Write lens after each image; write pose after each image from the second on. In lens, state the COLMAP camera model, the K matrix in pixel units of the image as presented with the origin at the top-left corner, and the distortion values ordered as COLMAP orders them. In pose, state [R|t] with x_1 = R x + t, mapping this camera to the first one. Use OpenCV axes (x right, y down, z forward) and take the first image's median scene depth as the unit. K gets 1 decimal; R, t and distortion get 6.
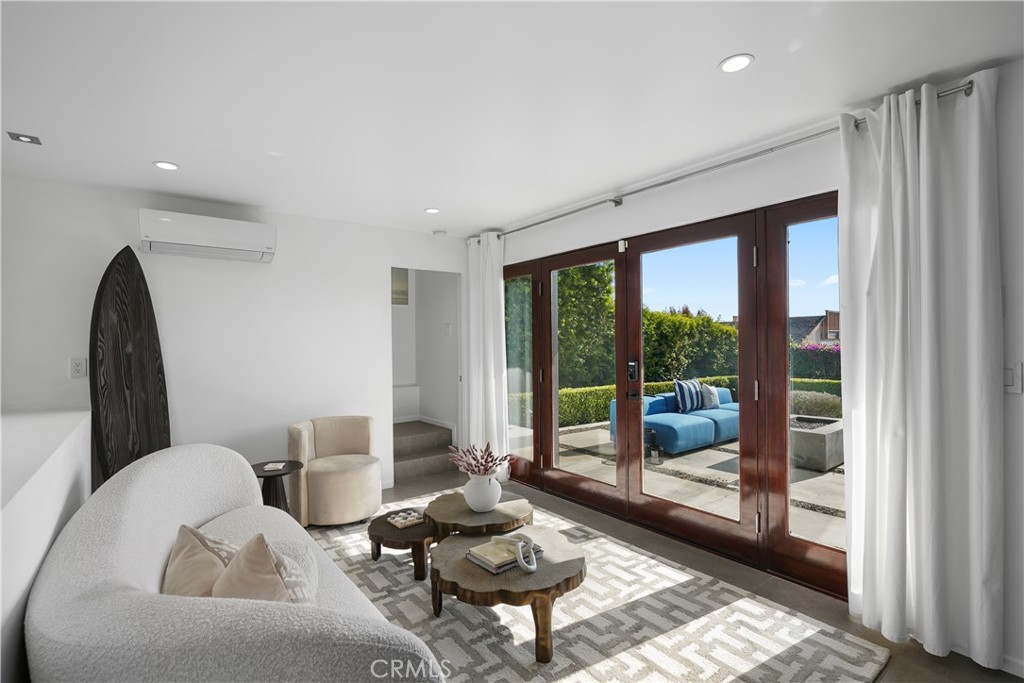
lens RADIAL K [[467.3, 0, 511.1], [0, 467.3, 340.1], [0, 0, 1]] dist [0.000801, 0.000953]
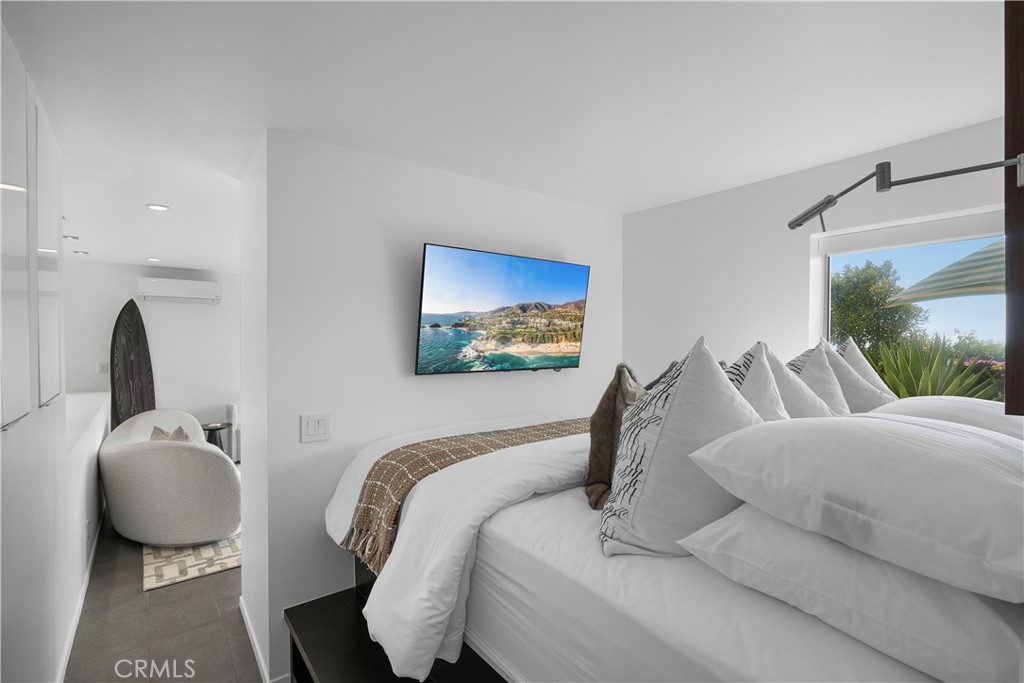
lens RADIAL K [[467.3, 0, 514.4], [0, 467.3, 340.4], [0, 0, 1]] dist [0.000801, 0.000953]
pose [[0.999884, 0.009113, 0.012195, 0.698062], [-0.009137, 0.999956, 0.001960, -0.072265], [-0.012177, -0.002071, 0.999924, -0.904074]]
